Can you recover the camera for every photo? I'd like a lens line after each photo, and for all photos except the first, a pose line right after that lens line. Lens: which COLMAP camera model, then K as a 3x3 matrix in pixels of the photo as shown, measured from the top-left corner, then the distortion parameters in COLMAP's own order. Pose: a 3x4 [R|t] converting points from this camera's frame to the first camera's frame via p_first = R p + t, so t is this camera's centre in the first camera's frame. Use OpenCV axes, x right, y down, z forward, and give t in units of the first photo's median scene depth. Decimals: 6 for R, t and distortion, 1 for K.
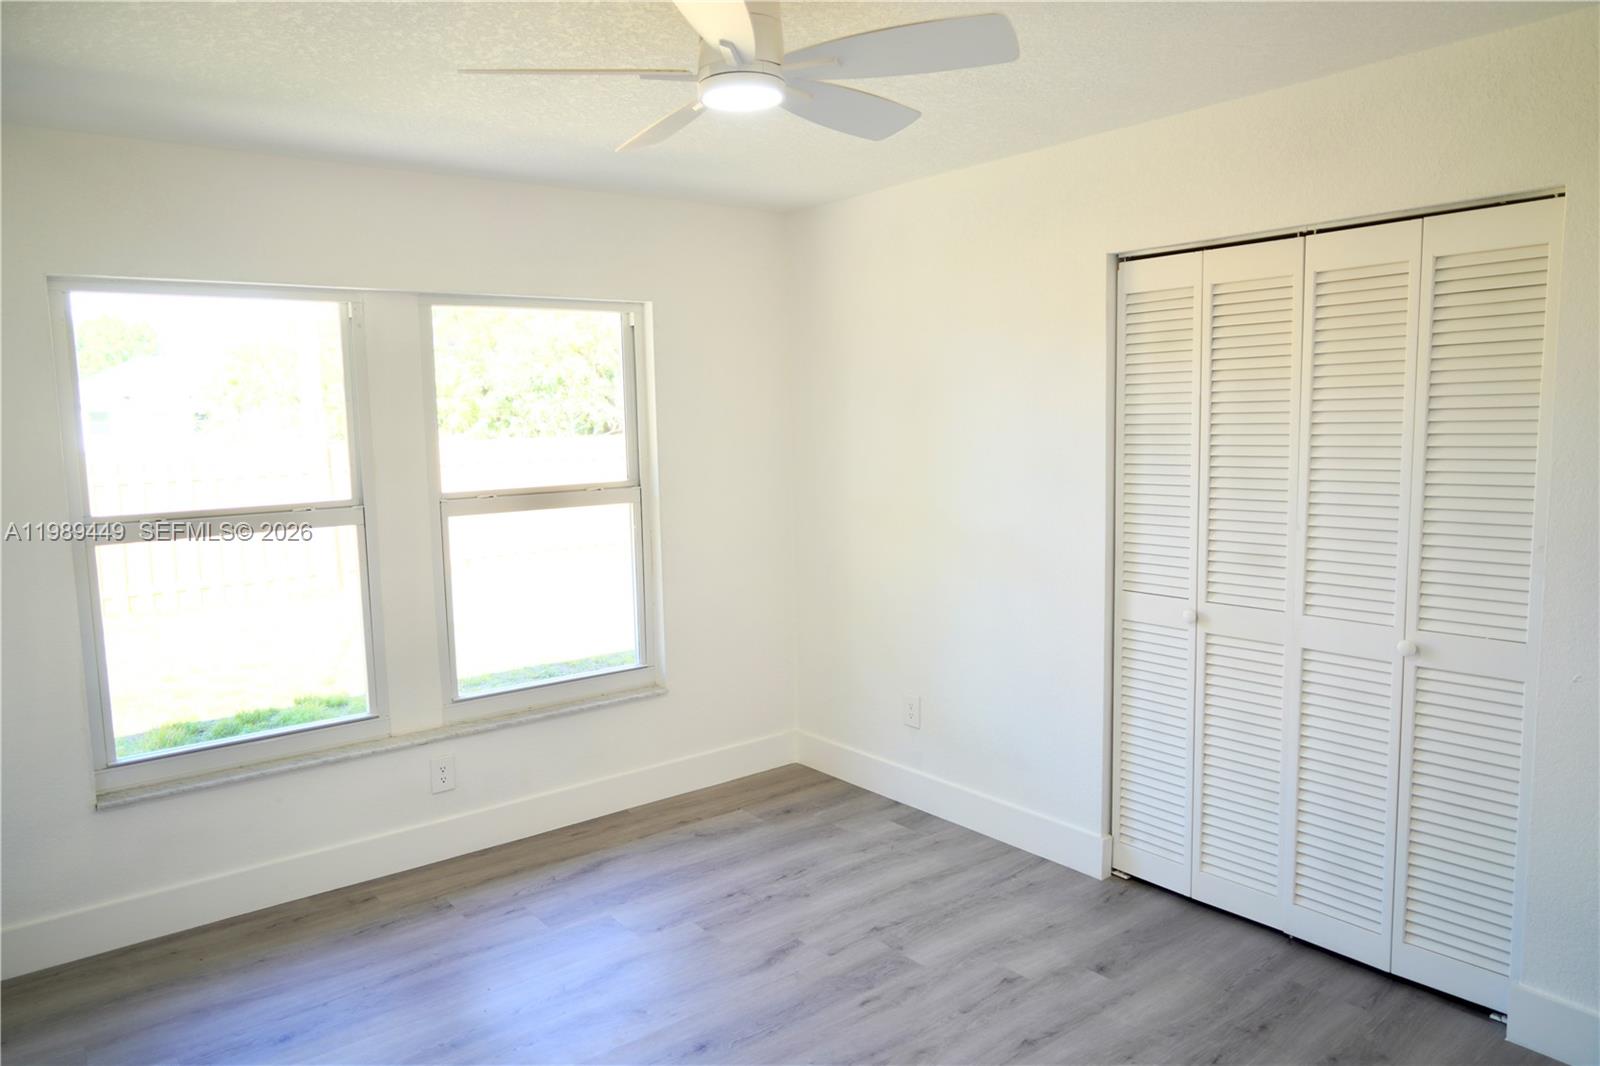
lens RADIAL K [[1083.2, 0, 793.6], [0, 1083.2, 532.4], [0, 0, 1]] dist [0.001183, 0.000967]
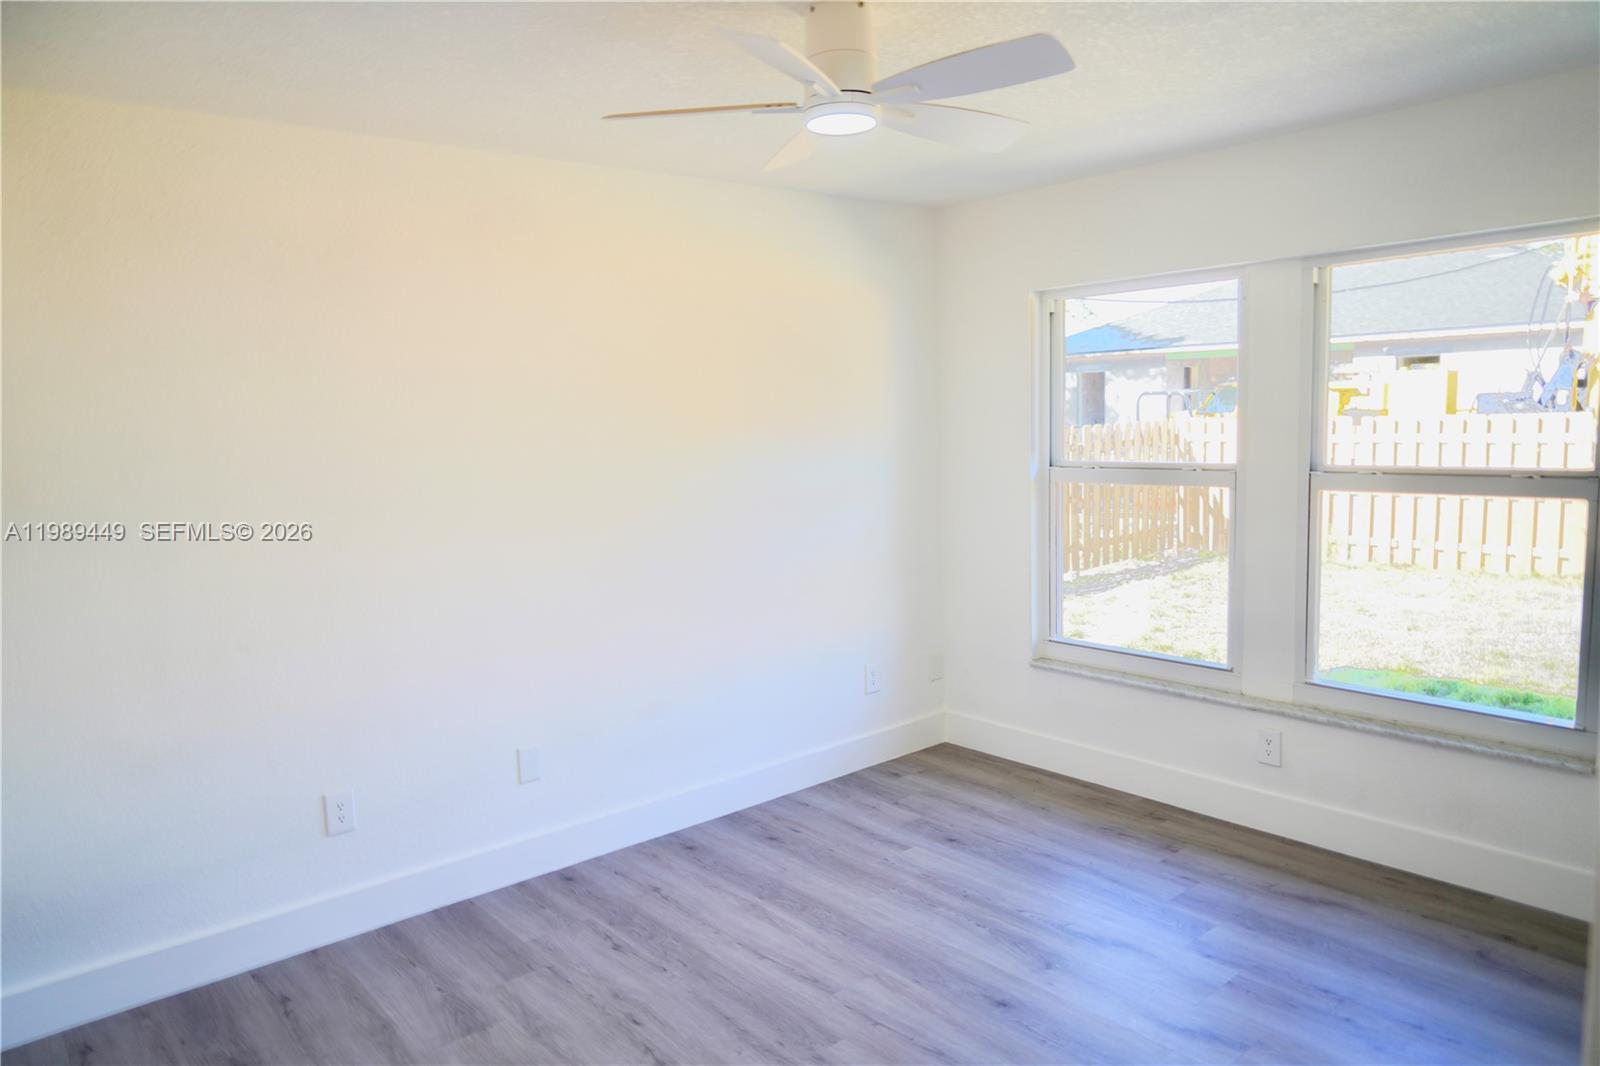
lens RADIAL K [[1083.2, 0, 793.1], [0, 1083.2, 537.7], [0, 0, 1]] dist [0.001183, 0.000967]
pose [[0.044468, 0.138105, -0.989419, 0.617470], [-0.080216, 0.987694, 0.134260, -0.064902], [0.995785, 0.073397, 0.054999, 0.501074]]
